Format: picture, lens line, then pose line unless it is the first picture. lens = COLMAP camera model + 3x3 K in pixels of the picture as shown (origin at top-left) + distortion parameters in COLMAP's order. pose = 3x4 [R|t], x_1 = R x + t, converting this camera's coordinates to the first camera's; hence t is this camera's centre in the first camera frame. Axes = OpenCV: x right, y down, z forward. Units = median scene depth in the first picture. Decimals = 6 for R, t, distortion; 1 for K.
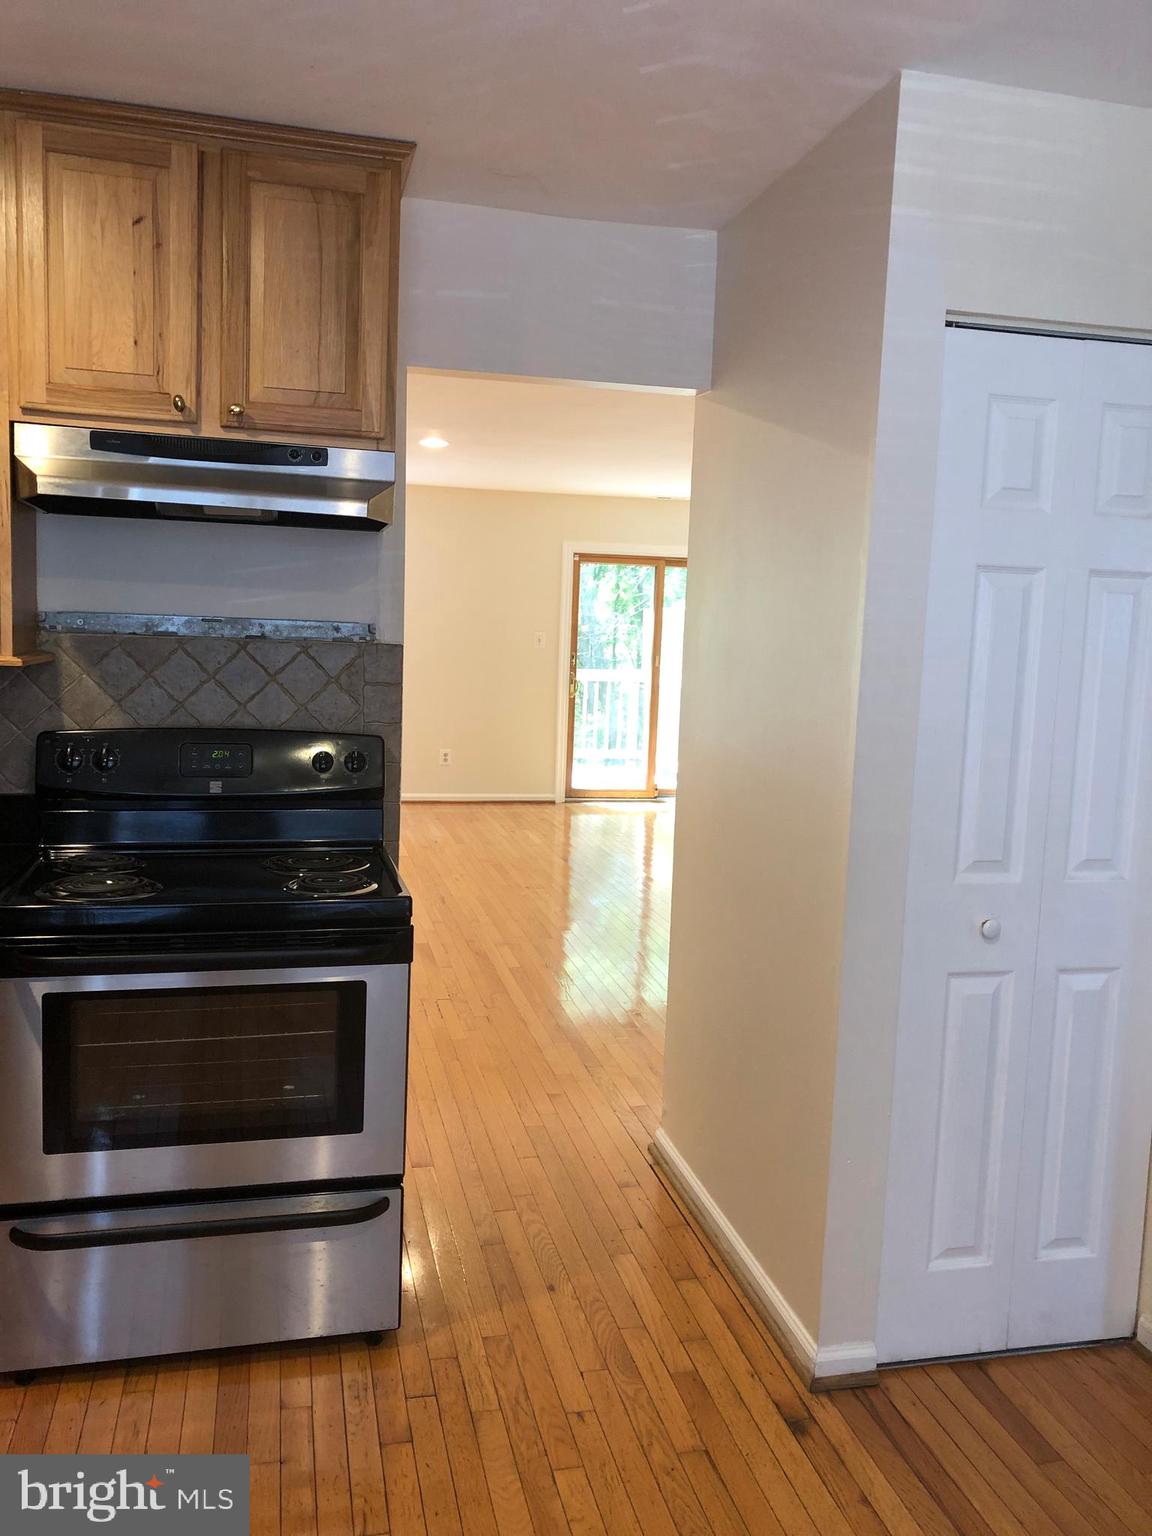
lens RADIAL K [[1258.3, 0, 580.4], [0, 1258.3, 769.7], [0, 0, 1]] dist [0.032313, -0.024759]
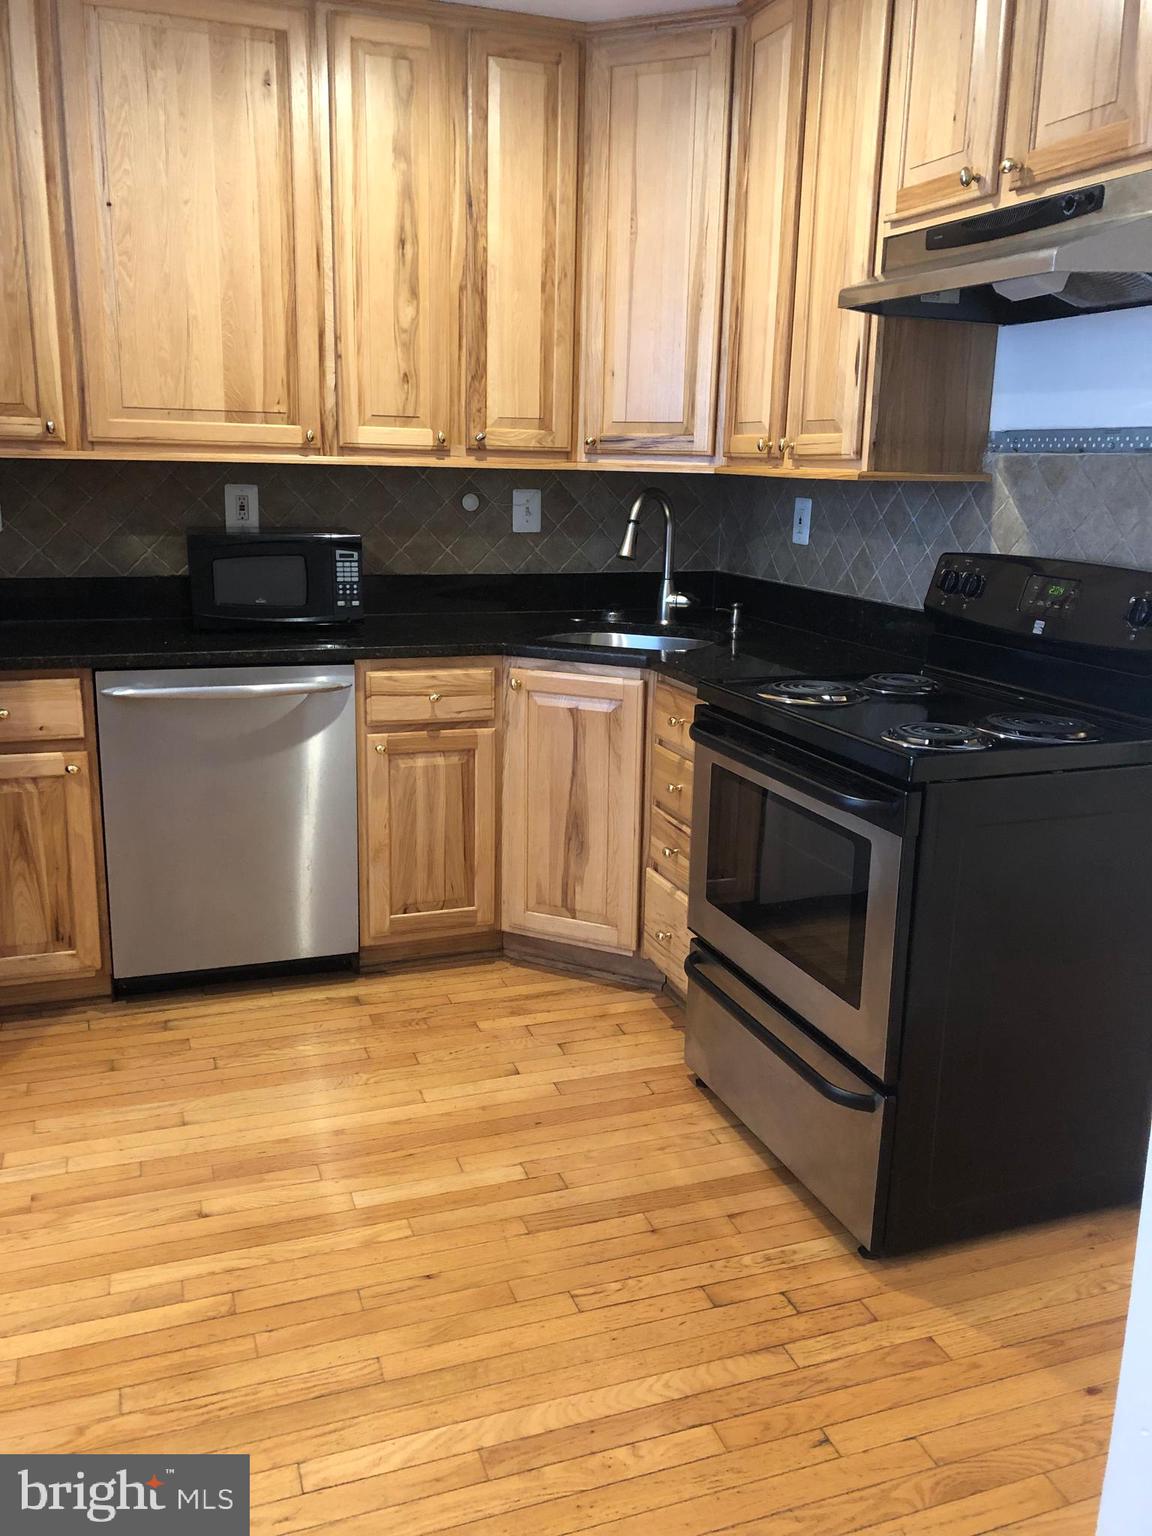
lens RADIAL K [[1258.3, 0, 575.4], [0, 1258.3, 765.5], [0, 0, 1]] dist [0.032313, -0.024759]
pose [[0.109642, 0.204140, -0.972782, 0.635129], [-0.130348, 0.973184, 0.189533, -0.020347], [0.985387, 0.106019, 0.133311, 0.683074]]
